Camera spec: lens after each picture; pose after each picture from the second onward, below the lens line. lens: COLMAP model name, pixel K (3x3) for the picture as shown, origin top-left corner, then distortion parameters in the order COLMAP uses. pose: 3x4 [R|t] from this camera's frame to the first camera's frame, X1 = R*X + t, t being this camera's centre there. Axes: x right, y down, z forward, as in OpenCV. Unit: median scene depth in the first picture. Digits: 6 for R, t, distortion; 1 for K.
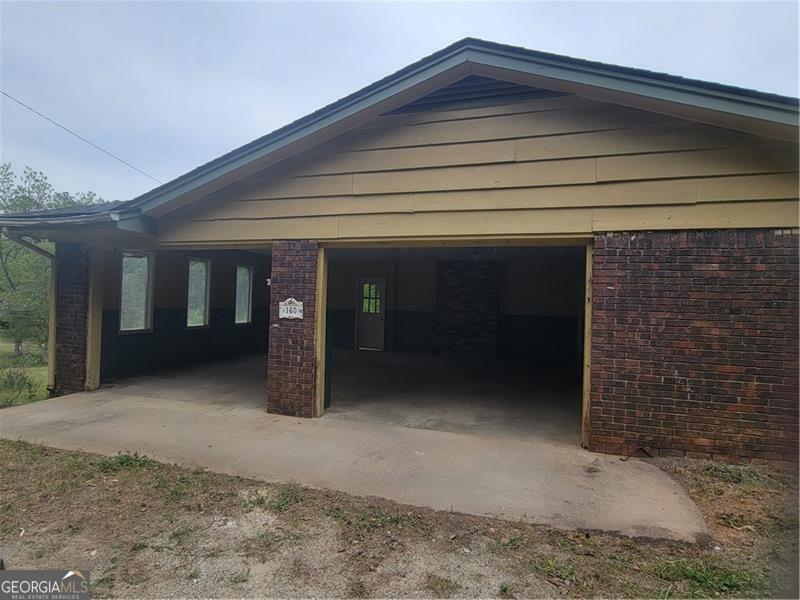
lens RADIAL K [[528.1, 0, 402.7], [0, 528.1, 298.0], [0, 0, 1]] dist [-0.002667, 0.001638]
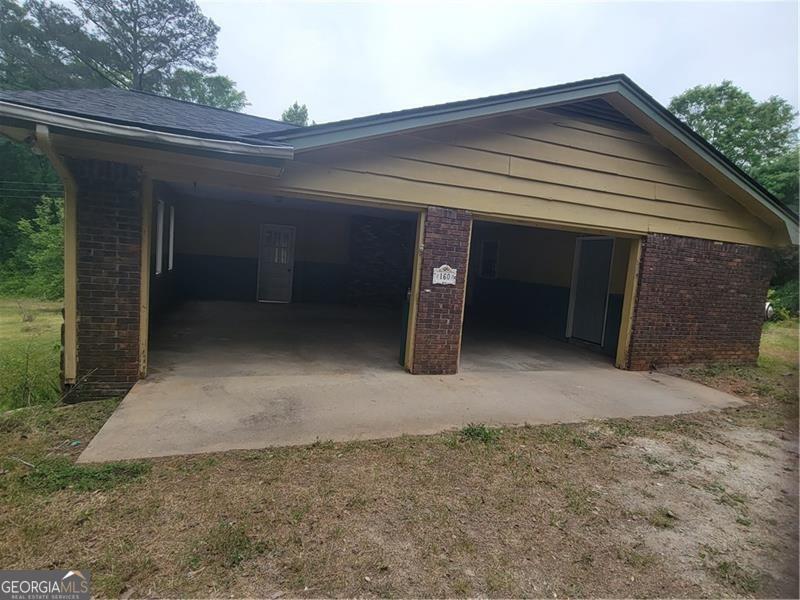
lens RADIAL K [[521.4, 0, 435.8], [0, 521.4, 323.3], [0, 0, 1]] dist [0.004105, 0.000981]
pose [[0.708201, -0.055475, 0.703828, -0.966491], [-0.066733, 0.987185, 0.144957, -0.034087], [-0.702850, -0.149627, 0.695423, 0.280726]]
